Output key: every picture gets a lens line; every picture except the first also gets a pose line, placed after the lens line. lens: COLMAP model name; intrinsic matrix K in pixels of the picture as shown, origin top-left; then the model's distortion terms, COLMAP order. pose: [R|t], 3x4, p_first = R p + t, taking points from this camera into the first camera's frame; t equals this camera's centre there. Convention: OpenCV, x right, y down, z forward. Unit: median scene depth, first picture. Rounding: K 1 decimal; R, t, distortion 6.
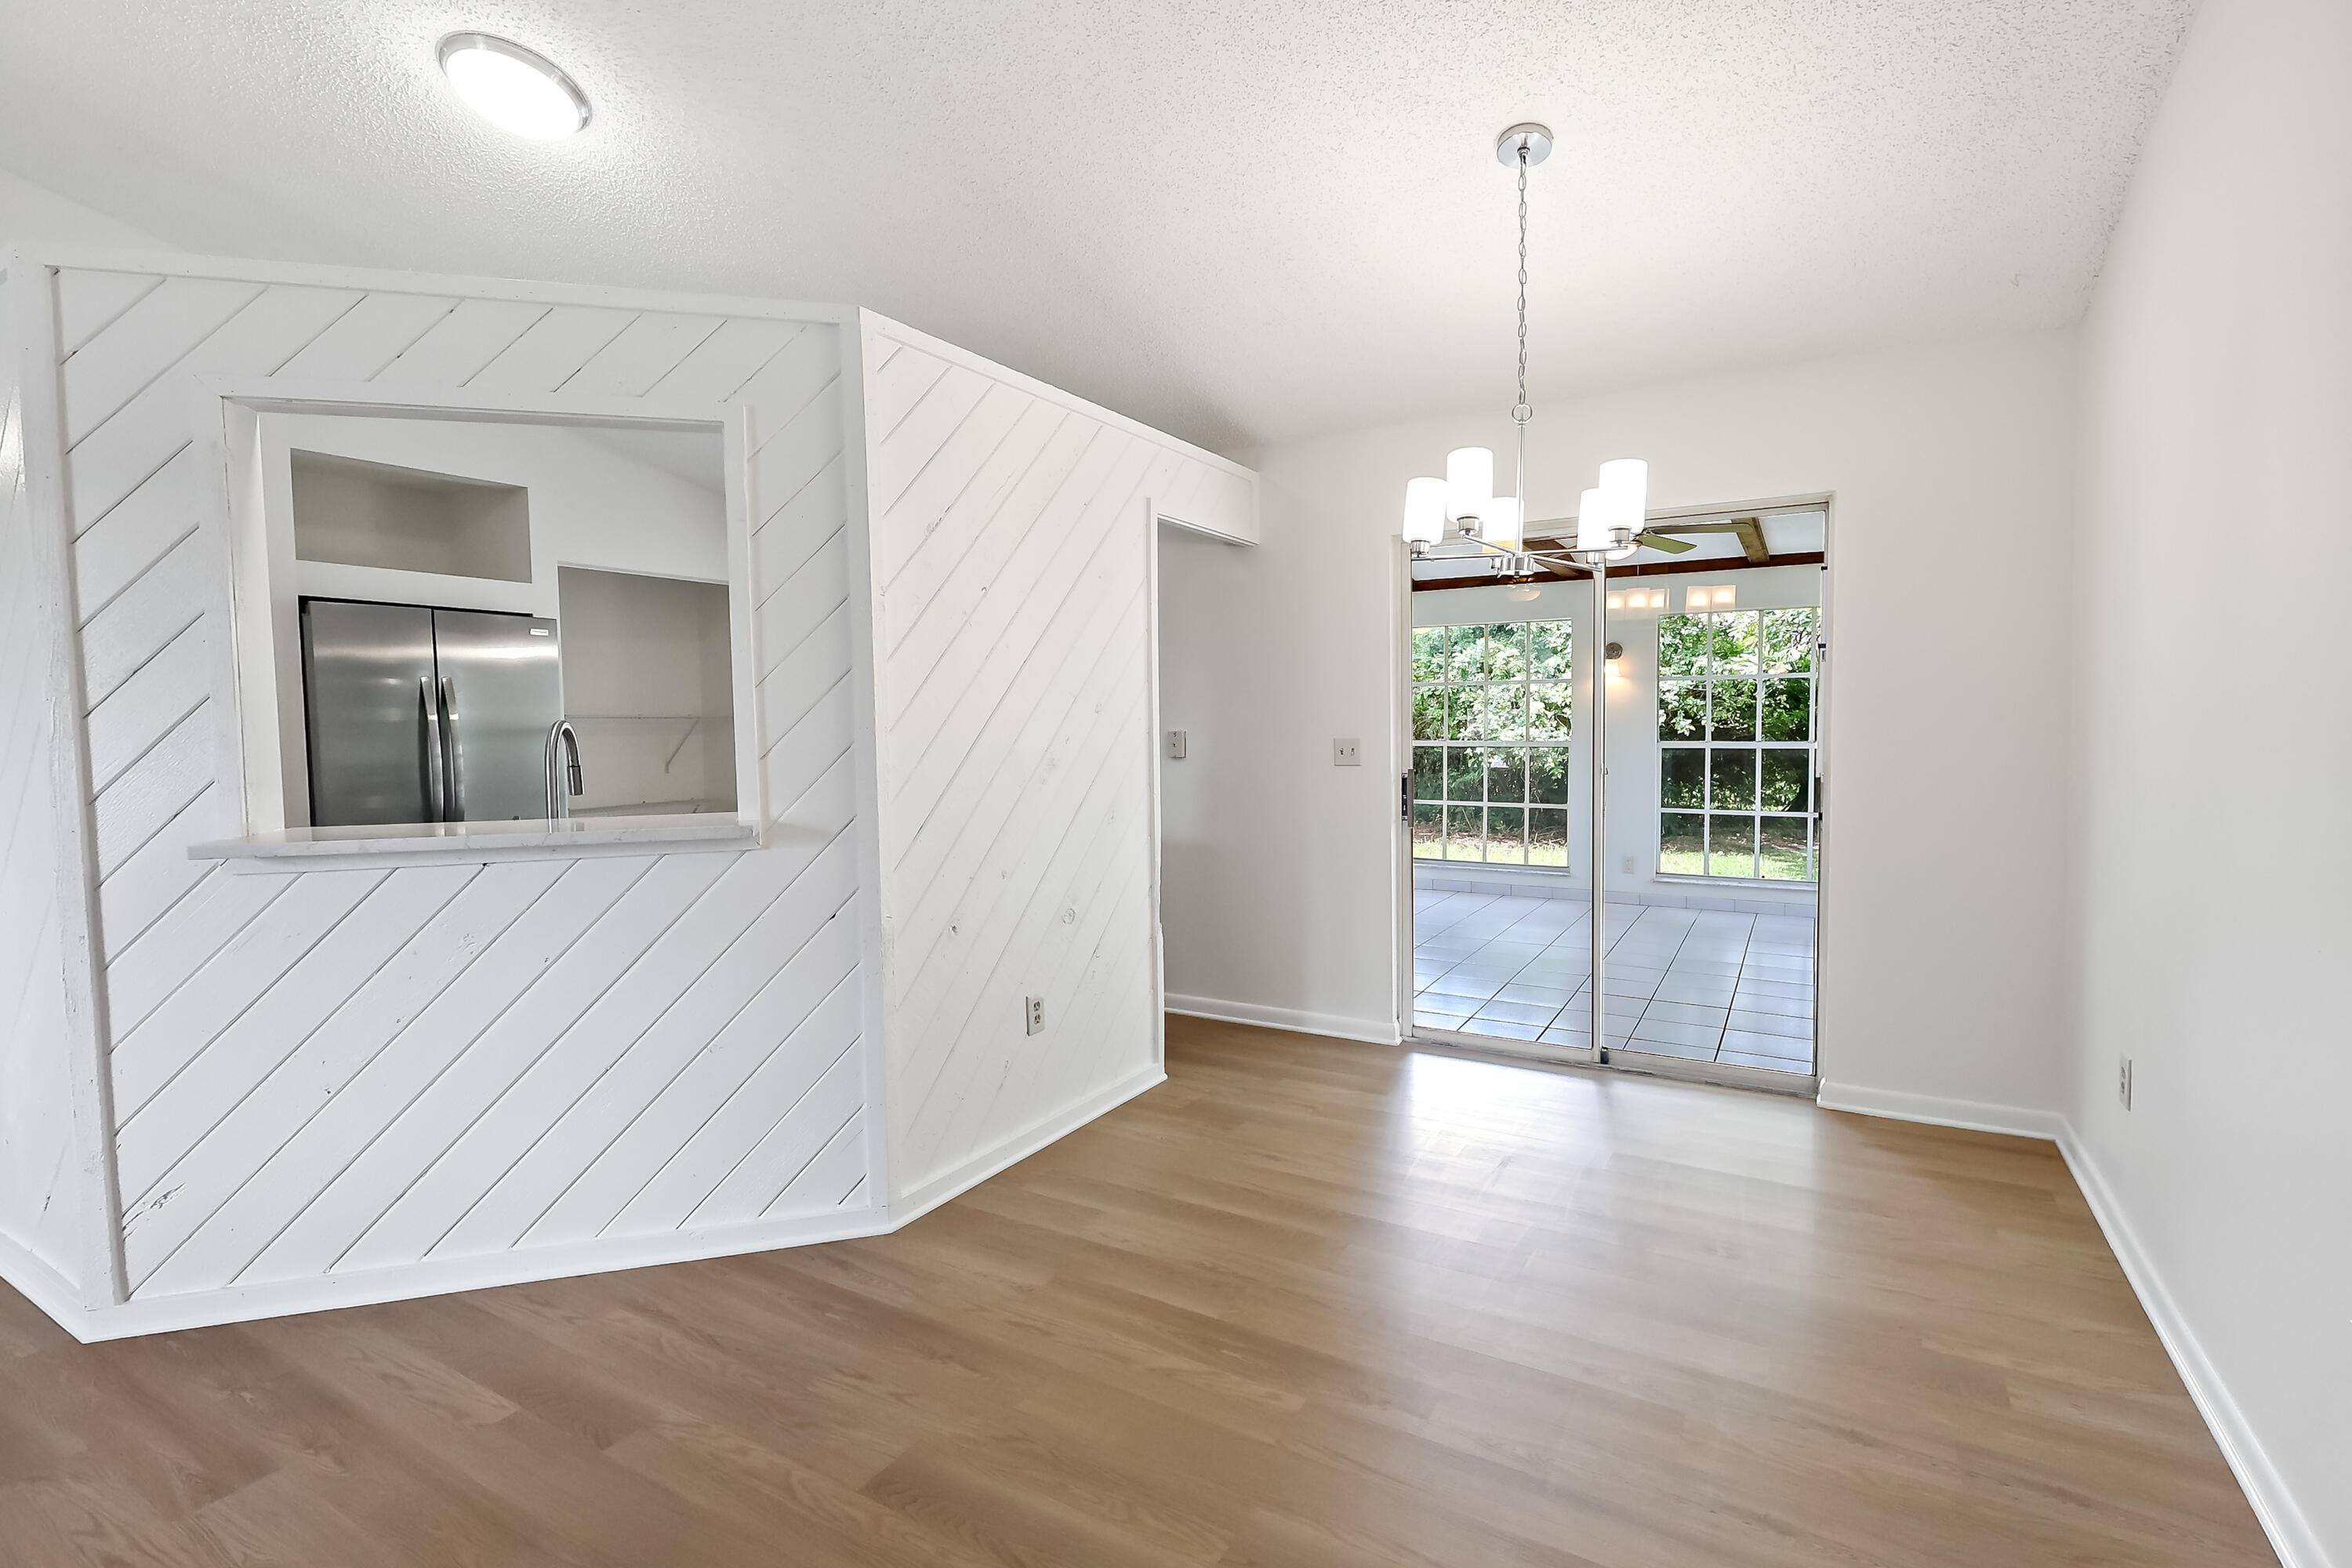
lens RADIAL K [[1089.9, 0, 1174.6], [0, 1089.9, 781.6], [0, 0, 1]] dist [-0.009673, -0.000164]
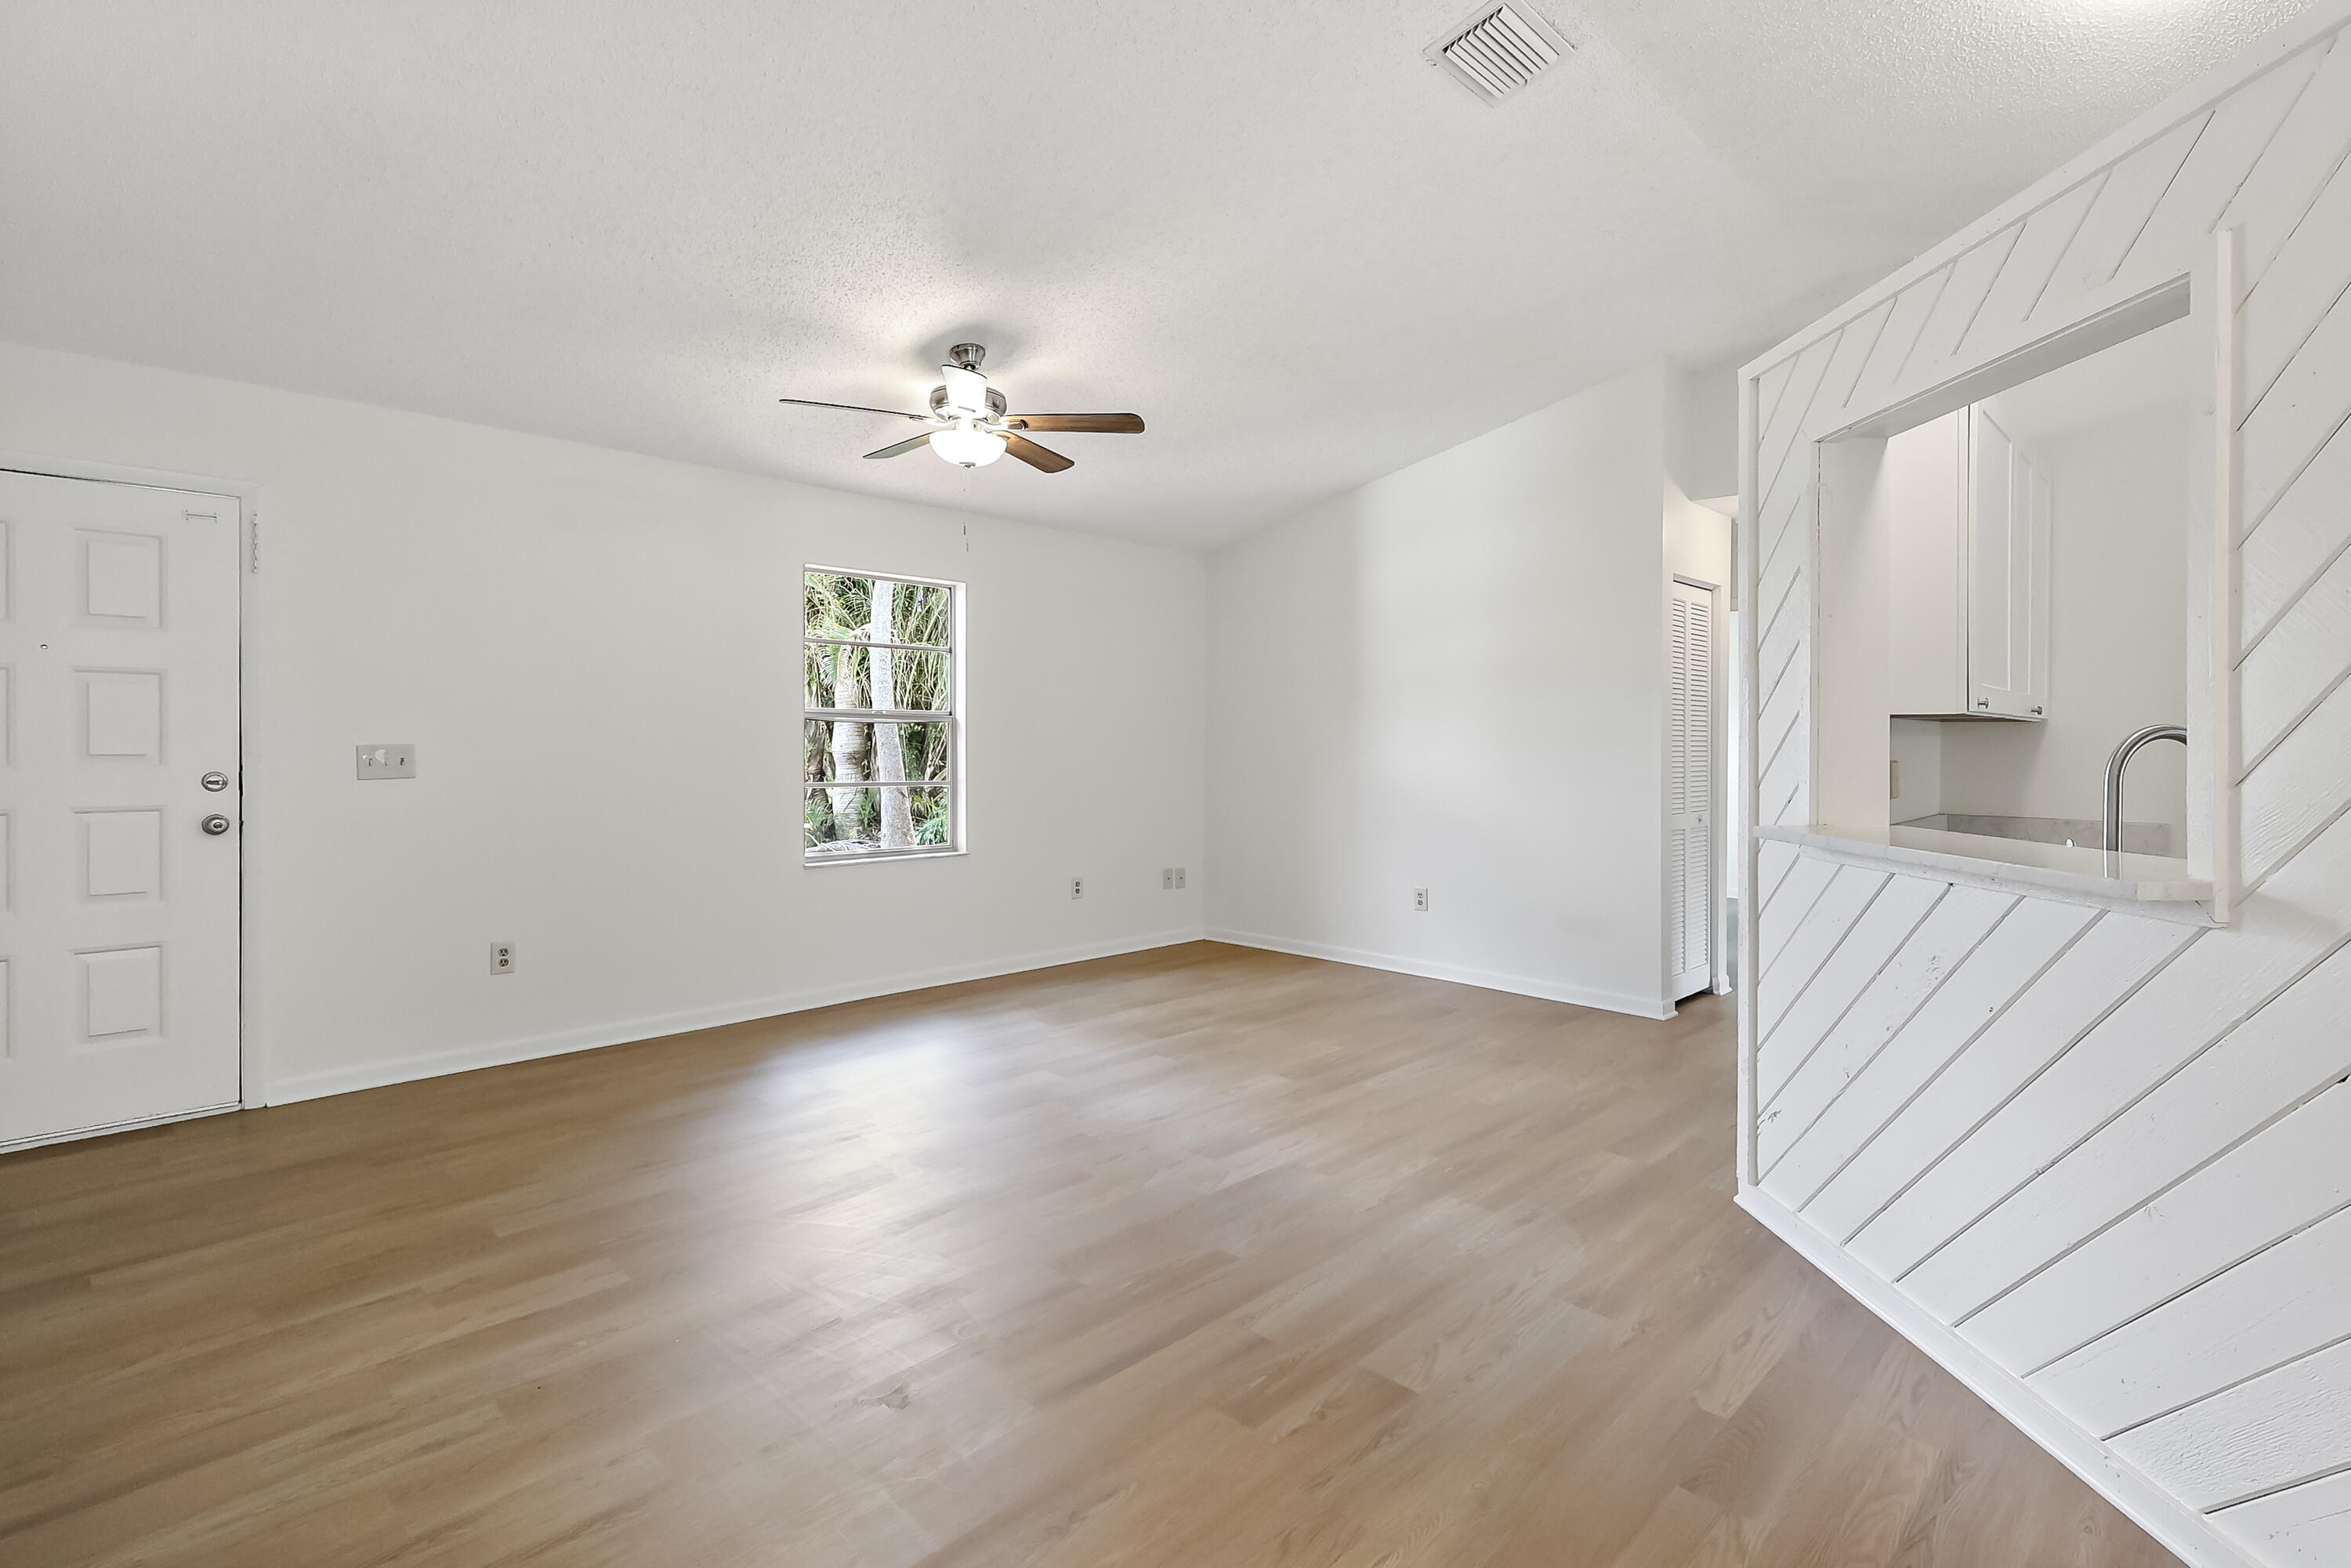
lens RADIAL K [[1083.6, 0, 1181.2], [0, 1083.6, 737.5], [0, 0, 1]] dist [0.017293, -0.000020]
pose [[-0.214988, 0.015606, -0.976492, 0.156544], [-0.052668, 0.998232, 0.027549, -0.014261], [0.975195, 0.057353, -0.213786, 0.231027]]
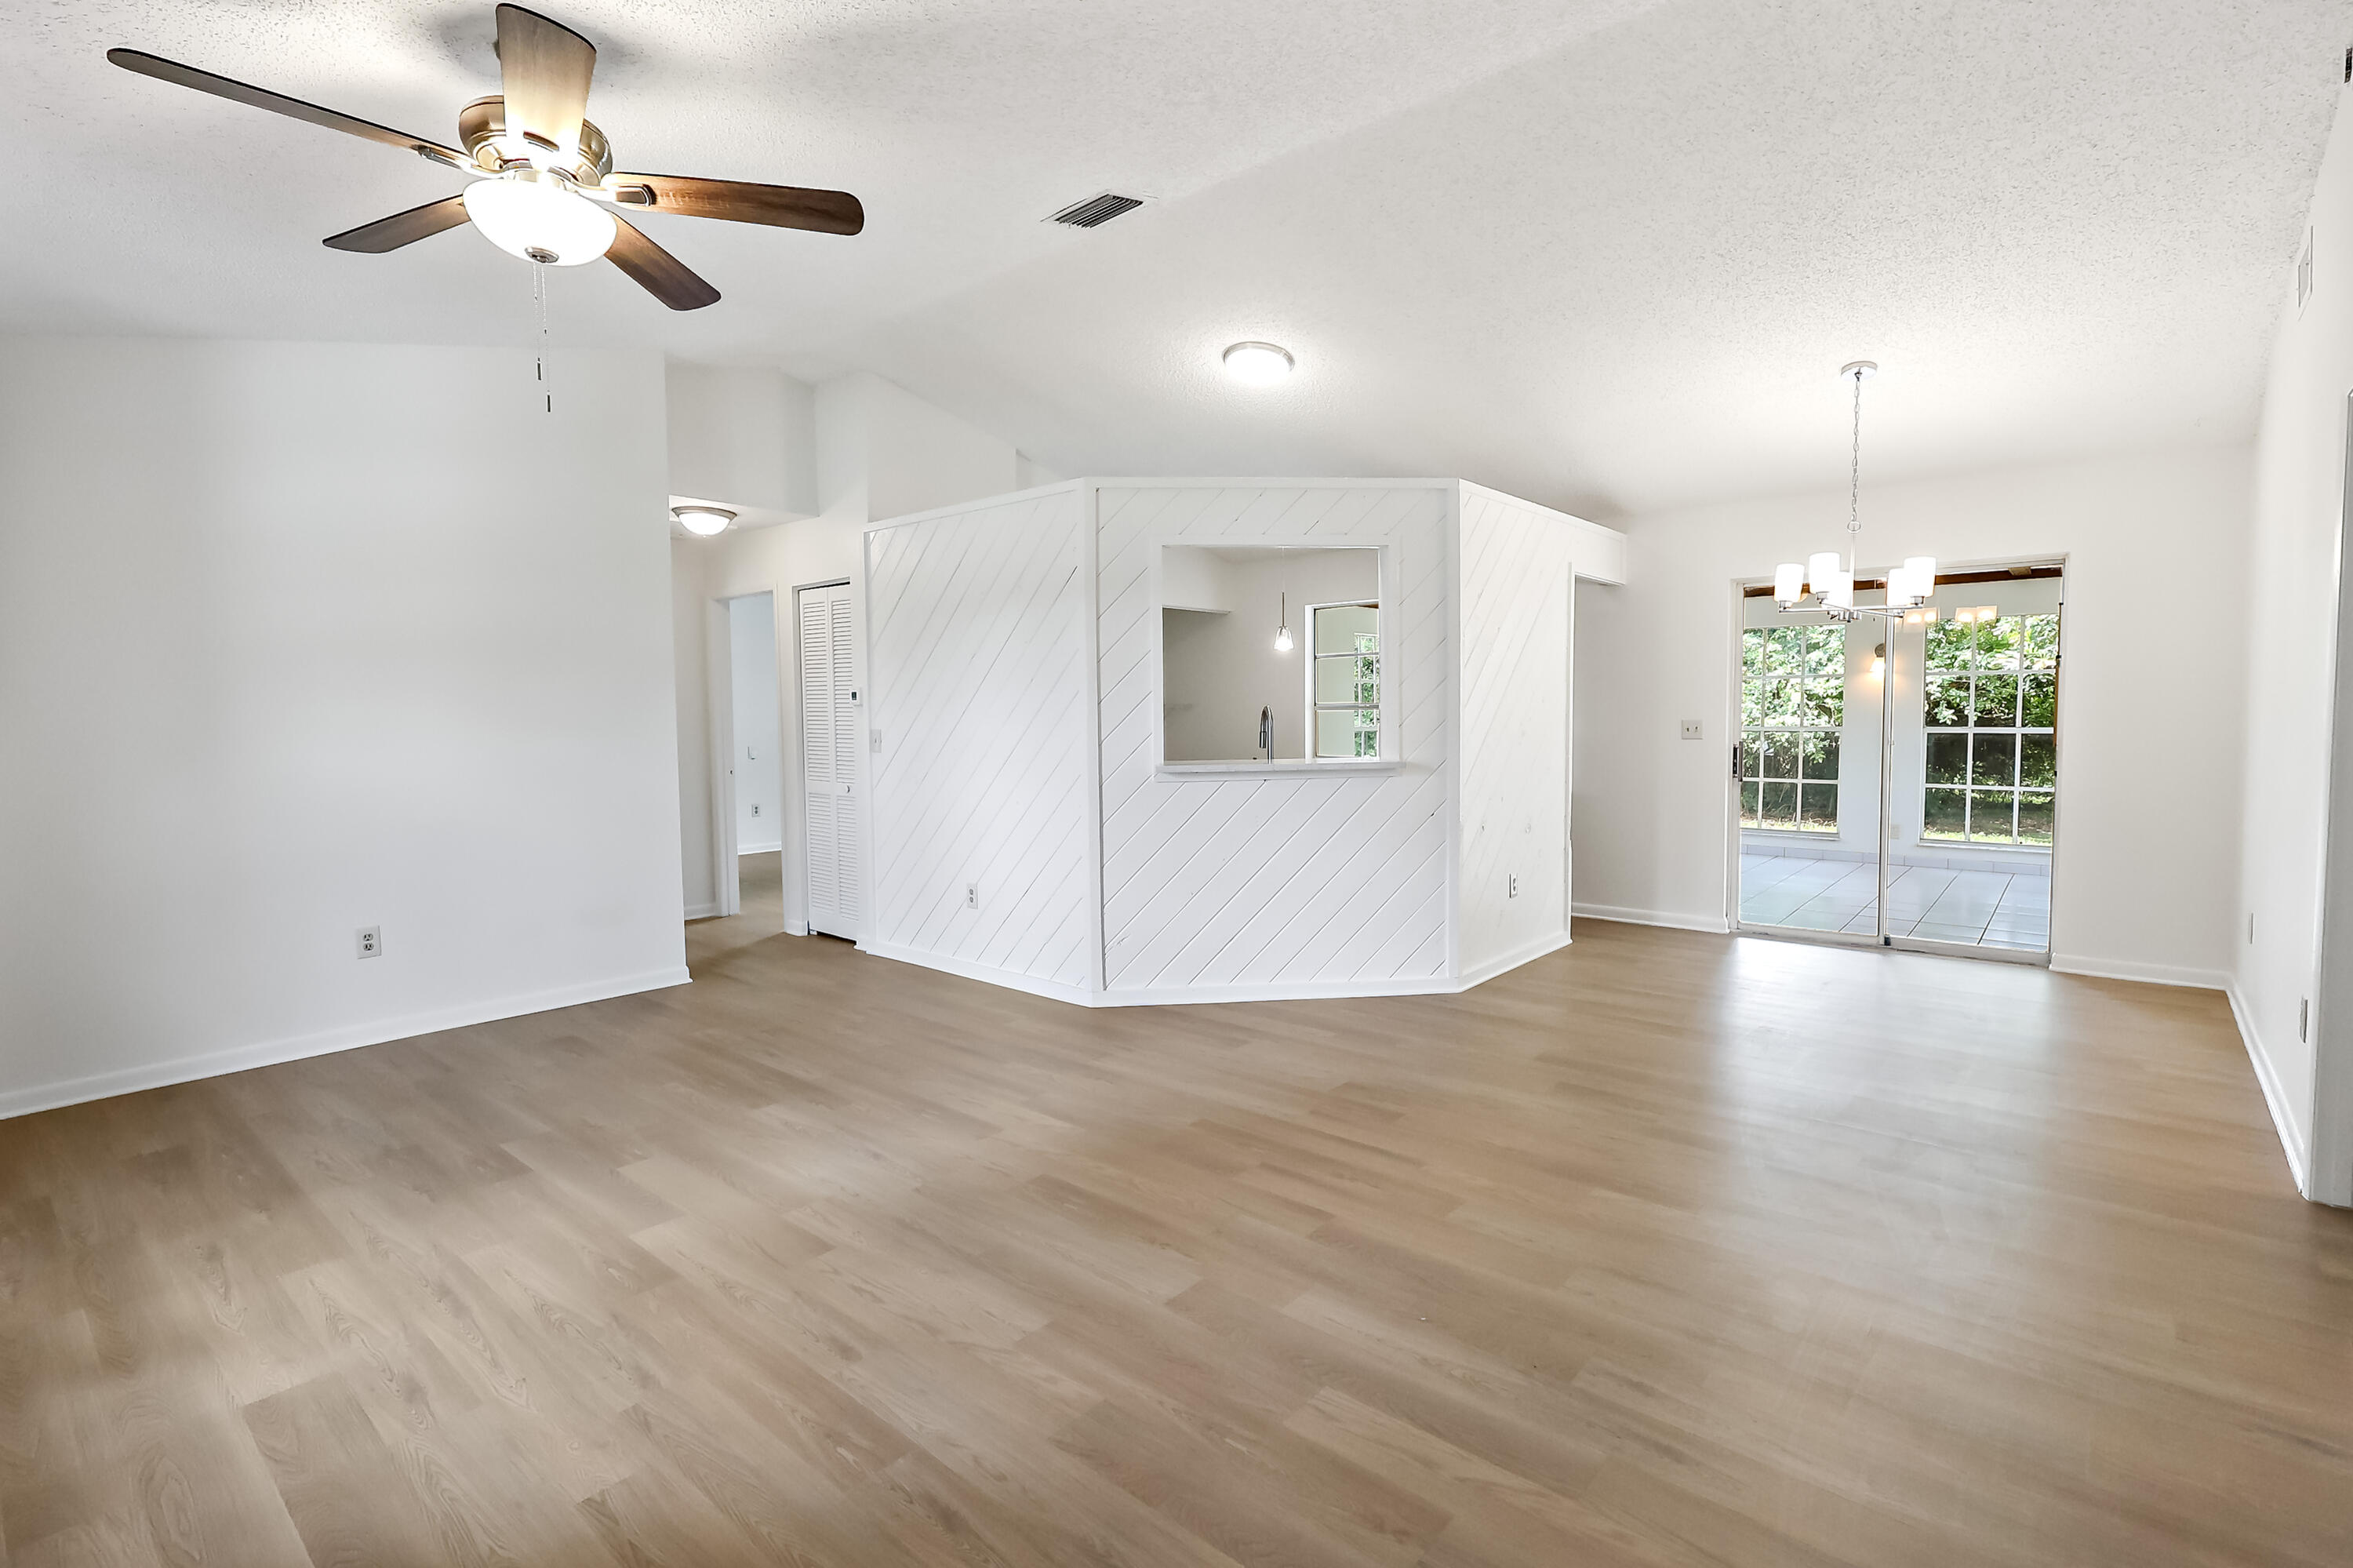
lens RADIAL K [[1076.4, 0, 1189.0], [0, 1076.4, 775.9], [0, 0, 1]] dist [-0.001335, 0.000139]
pose [[0.985160, 0.014122, -0.171057, -0.178917], [-0.013125, 0.999890, 0.006956, 0.023165], [0.171136, -0.004607, 0.985237, -0.365480]]
